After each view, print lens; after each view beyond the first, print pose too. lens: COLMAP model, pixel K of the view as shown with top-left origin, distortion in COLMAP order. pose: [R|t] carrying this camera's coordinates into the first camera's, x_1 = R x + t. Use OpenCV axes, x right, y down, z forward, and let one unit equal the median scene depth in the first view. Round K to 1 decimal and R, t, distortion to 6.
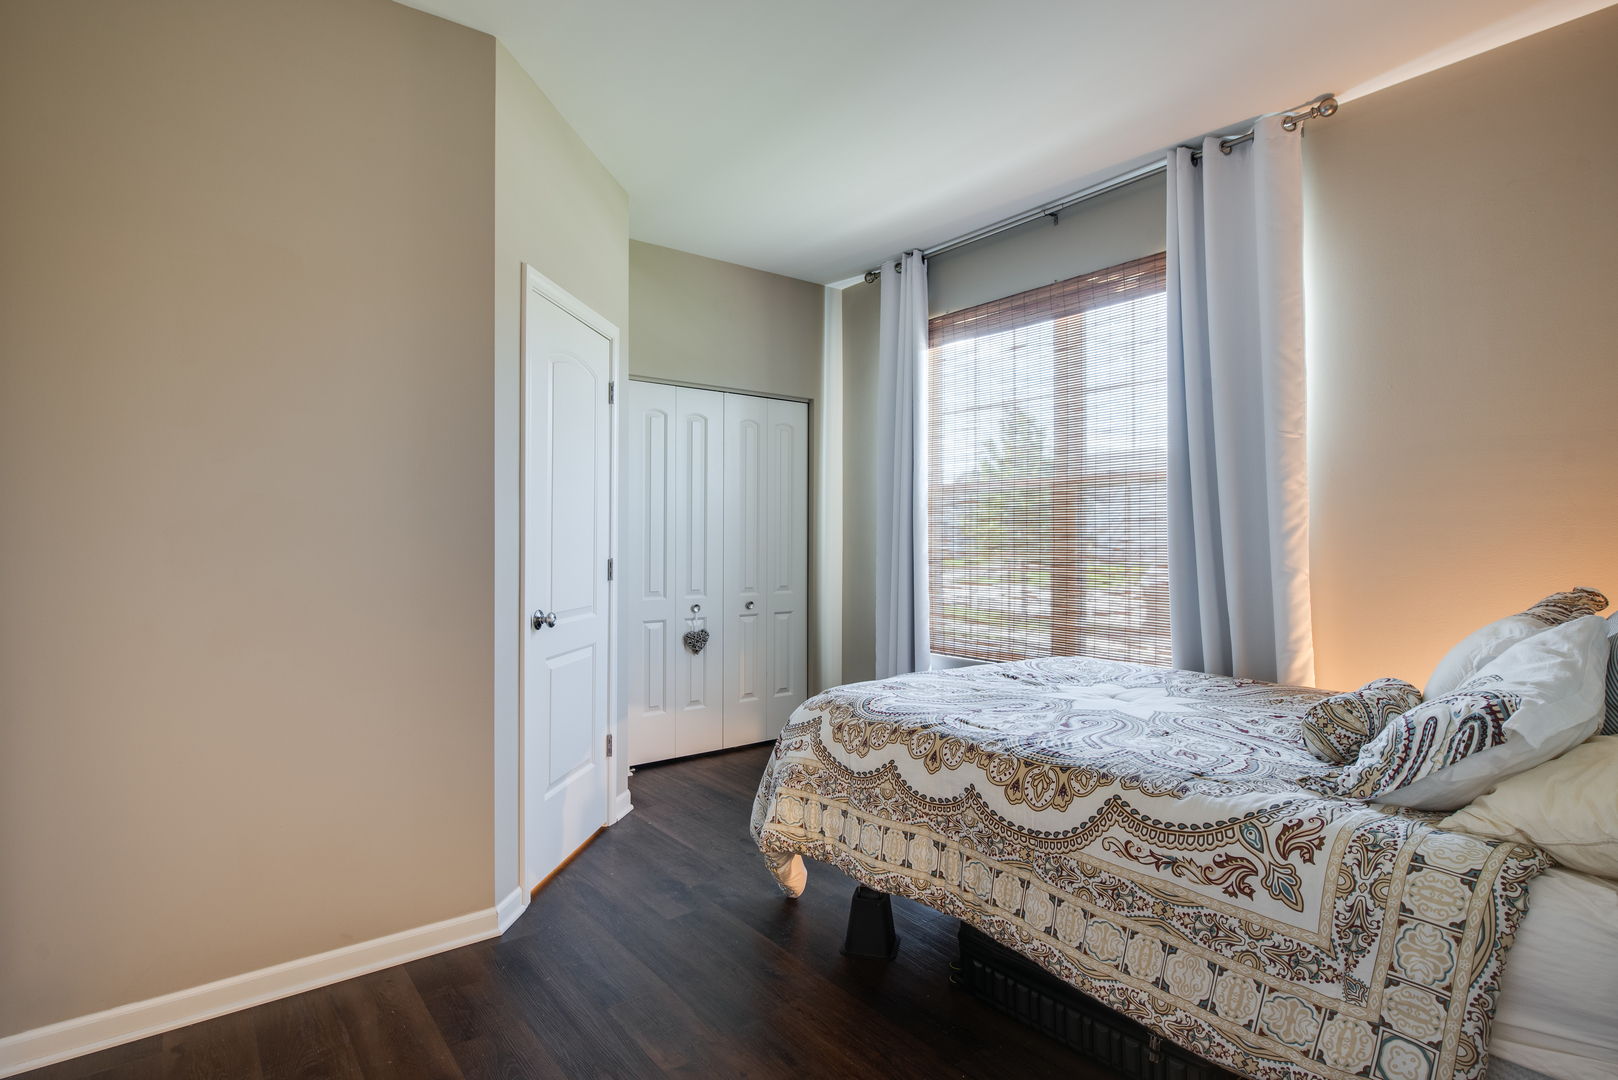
lens RADIAL K [[805.7, 0, 816.8], [0, 805.7, 536.2], [0, 0, 1]] dist [-0.006091, -0.003785]
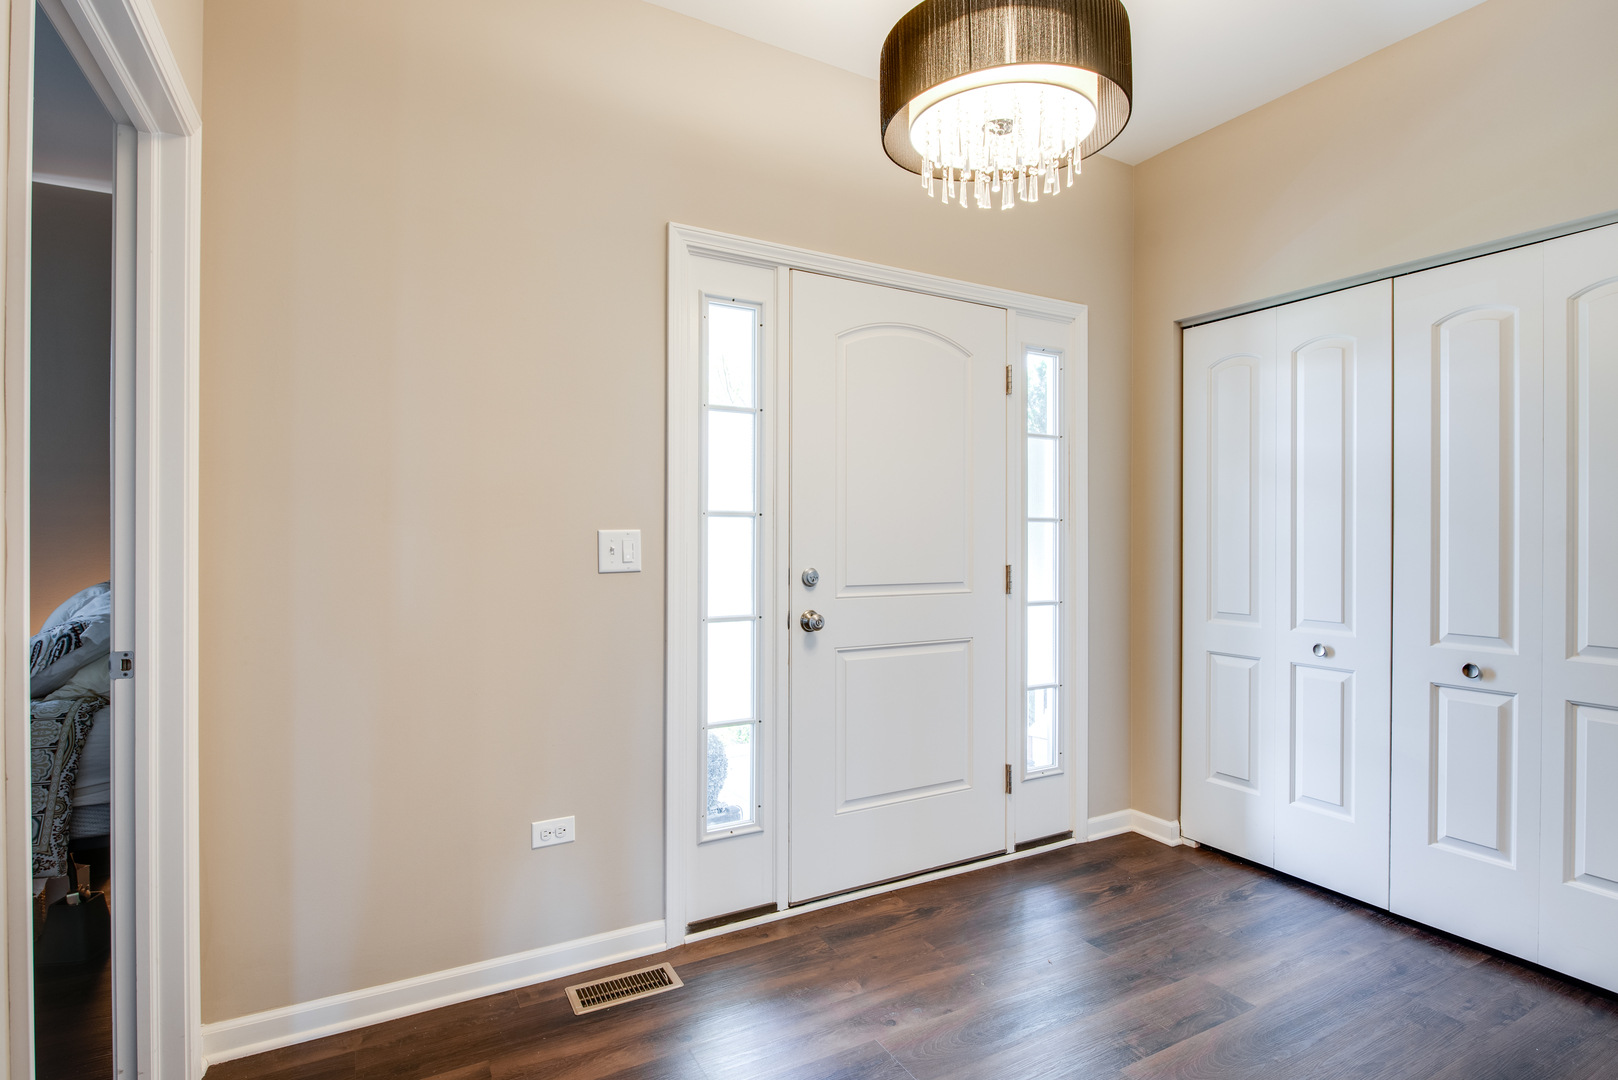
lens RADIAL K [[805.7, 0, 813.1], [0, 805.7, 540.5], [0, 0, 1]] dist [-0.006091, -0.003785]
pose [[0.155016, -0.004774, 0.987900, -0.738155], [-0.005654, 0.999968, 0.005720, -0.005287], [-0.987896, -0.006473, 0.154984, -1.004904]]
